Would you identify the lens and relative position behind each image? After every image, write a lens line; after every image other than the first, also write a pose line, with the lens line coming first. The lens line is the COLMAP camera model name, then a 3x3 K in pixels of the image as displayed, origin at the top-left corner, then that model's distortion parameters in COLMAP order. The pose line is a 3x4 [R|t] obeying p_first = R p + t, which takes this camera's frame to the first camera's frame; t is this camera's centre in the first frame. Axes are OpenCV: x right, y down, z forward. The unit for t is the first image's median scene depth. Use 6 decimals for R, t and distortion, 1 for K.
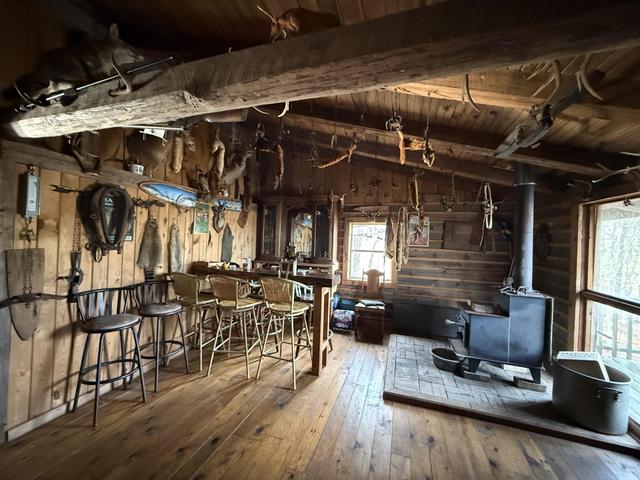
lens RADIAL K [[254.7, 0, 320.0], [0, 254.7, 240.0], [0, 0, 1]] dist [0.000476, 0.000080]
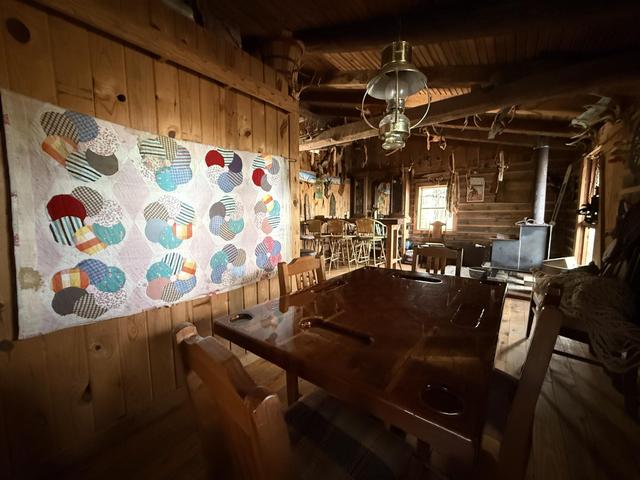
lens RADIAL K [[254.7, 0, 320.0], [0, 254.7, 240.0], [0, 0, 1]] dist [0.000476, 0.000080]
pose [[0.941713, -0.001553, -0.336413, 0.090429], [0.033185, 0.995541, 0.088299, 0.085000], [0.334776, -0.094317, 0.937566, -0.527917]]
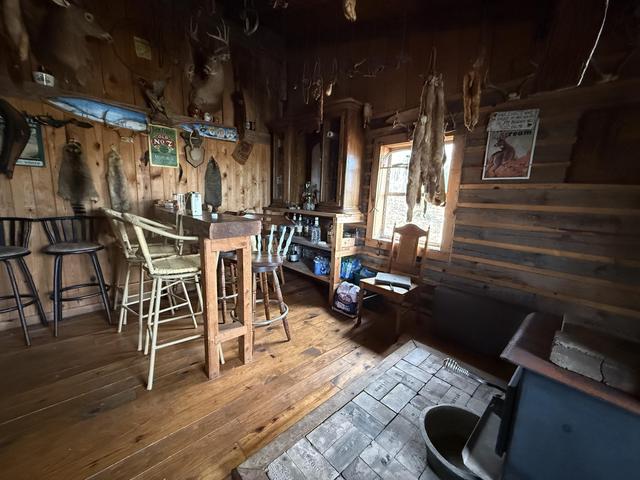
lens RADIAL K [[254.7, 0, 320.0], [0, 254.7, 240.0], [0, 0, 1]] dist [0.000476, 0.000080]
pose [[0.873218, 0.081329, -0.480495, 0.354173], [-0.010213, 0.988813, 0.148808, 0.074693], [0.487222, -0.125034, 0.864281, 0.451038]]
